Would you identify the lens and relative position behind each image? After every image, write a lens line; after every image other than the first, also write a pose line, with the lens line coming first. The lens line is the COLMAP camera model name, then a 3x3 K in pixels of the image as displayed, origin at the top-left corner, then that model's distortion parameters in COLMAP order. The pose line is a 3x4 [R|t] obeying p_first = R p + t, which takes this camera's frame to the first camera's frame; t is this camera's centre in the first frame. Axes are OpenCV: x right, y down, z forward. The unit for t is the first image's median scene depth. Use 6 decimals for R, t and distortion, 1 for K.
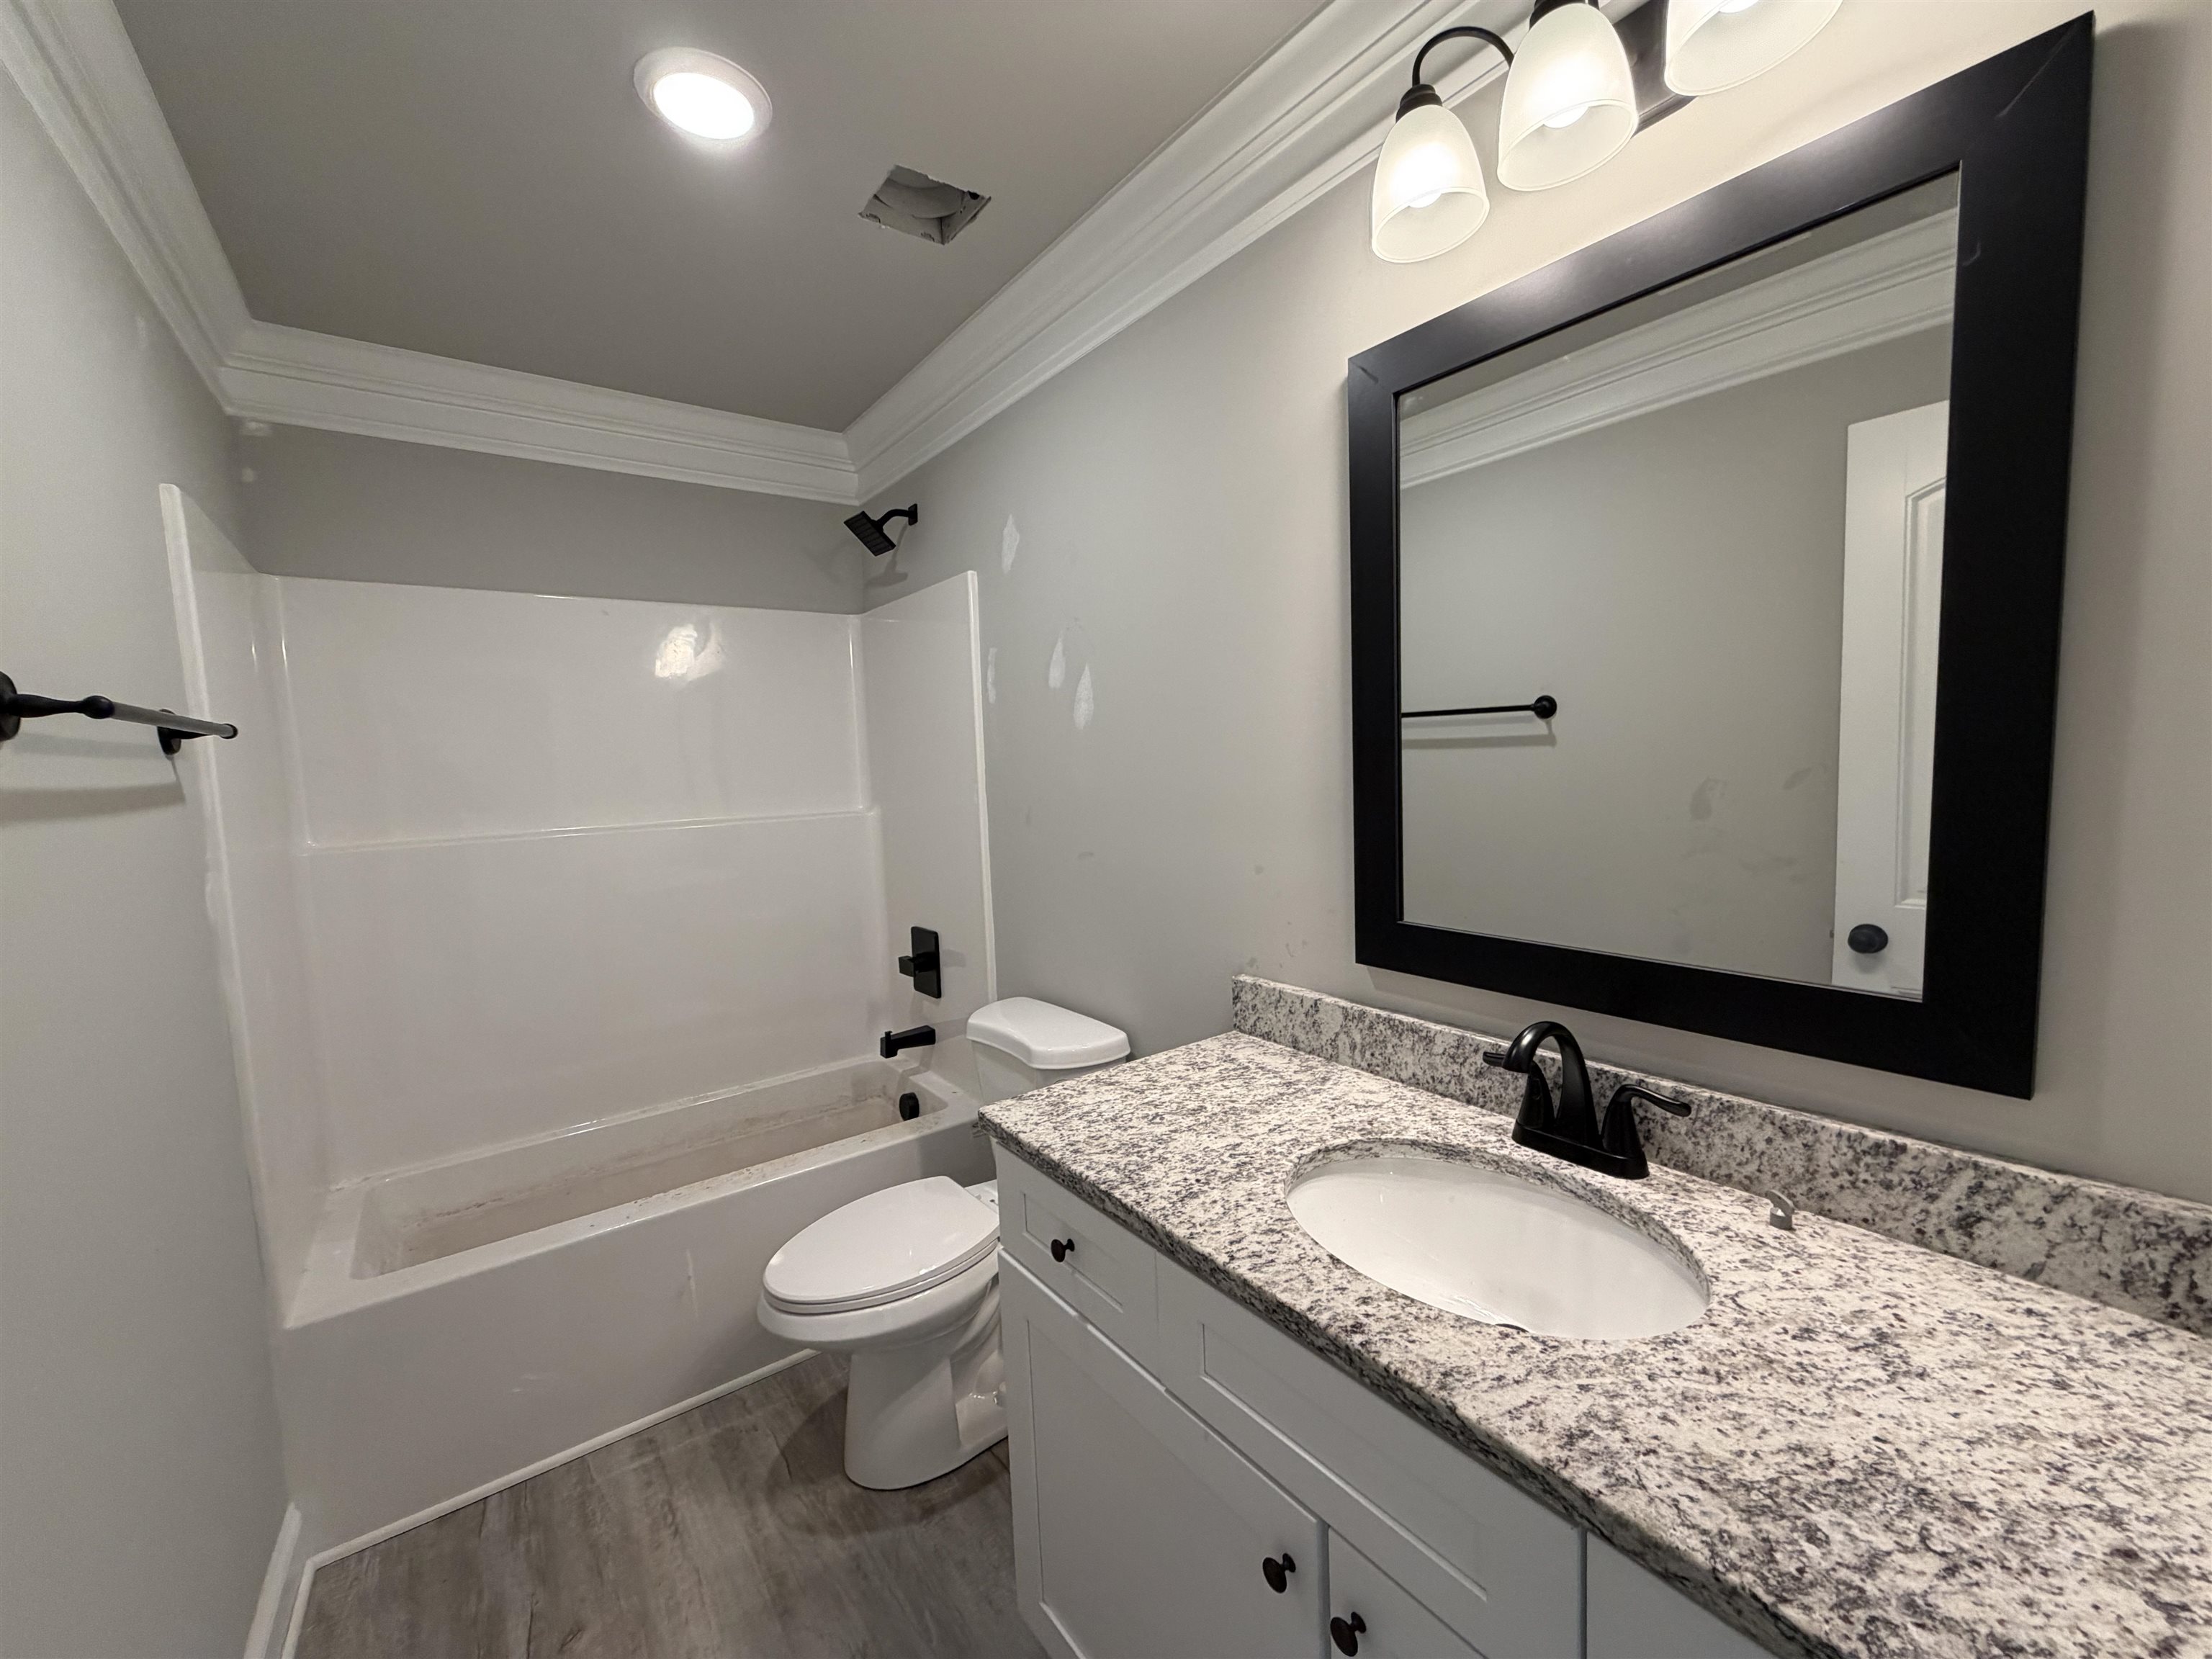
lens RADIAL K [[891.1, 0, 1117.9], [0, 891.1, 830.5], [0, 0, 1]] dist [0.012128, -0.000732]
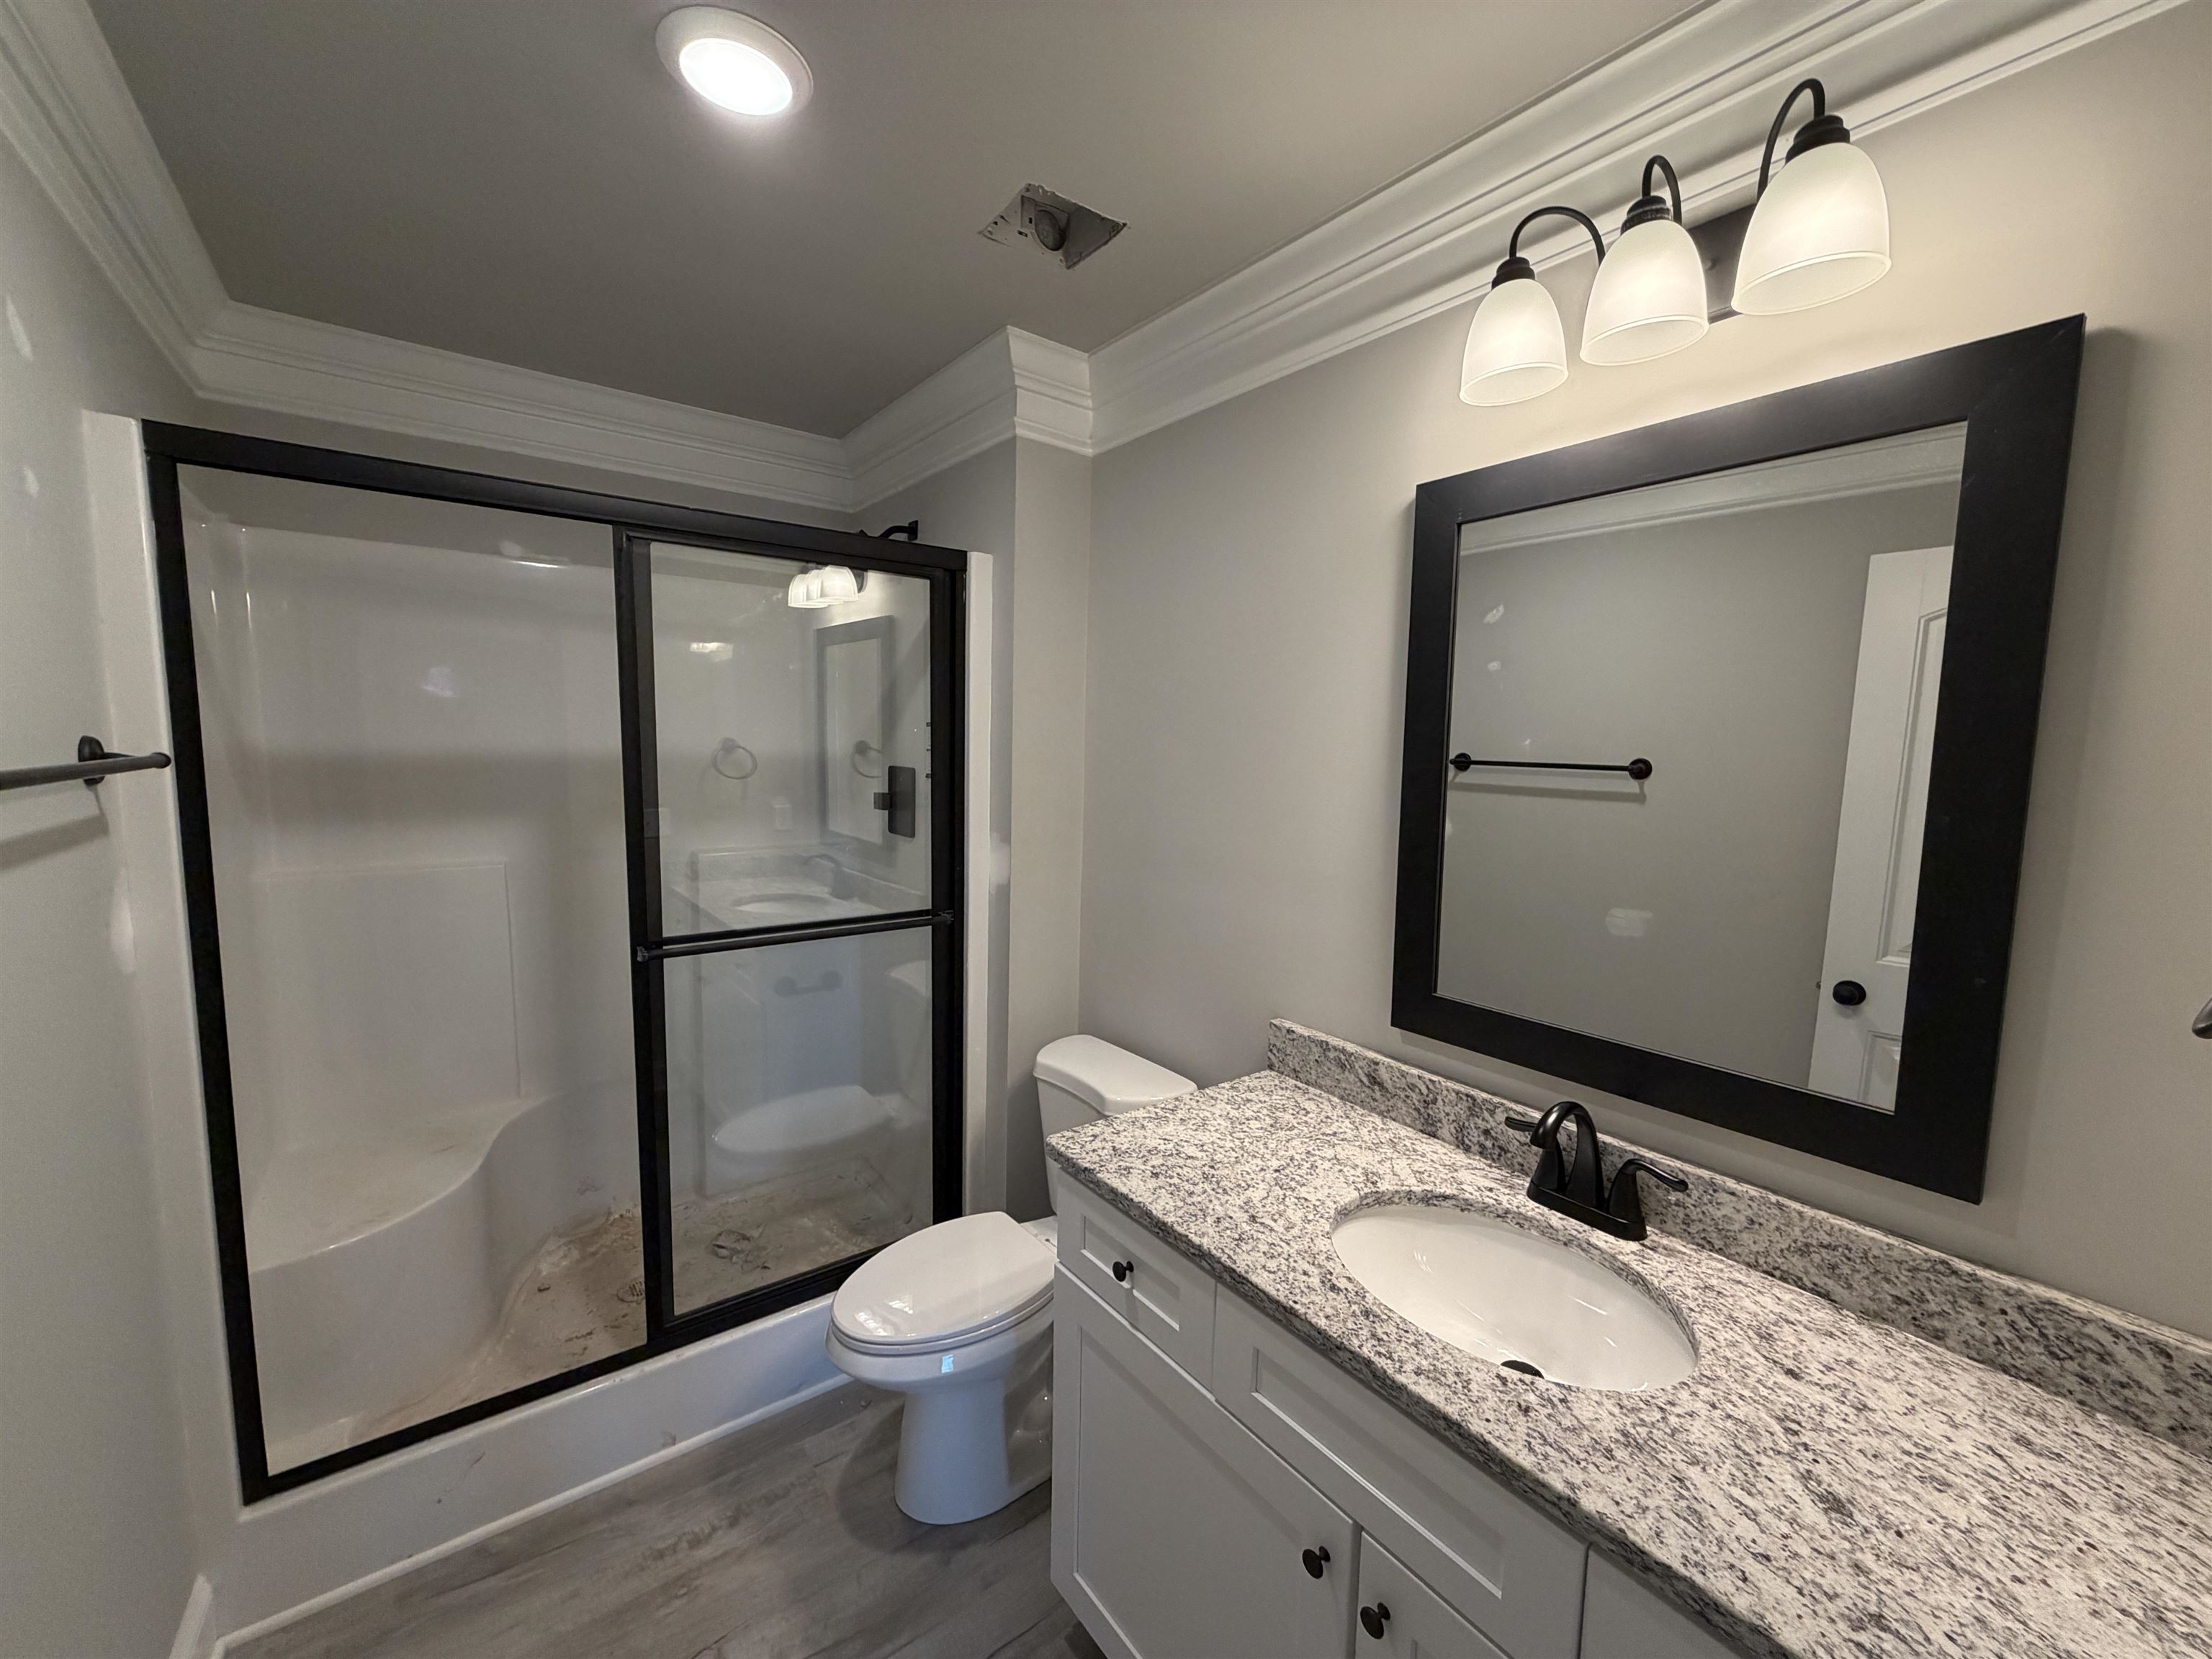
lens RADIAL K [[885.4, 0, 1106.0], [0, 885.4, 829.5], [0, 0, 1]] dist [0.000732, 0.000518]
pose [[0.998705, 0.050151, -0.008557, -0.106627], [-0.049997, 0.998599, 0.017319, -0.113421], [0.009414, -0.016868, 0.999813, -0.120760]]
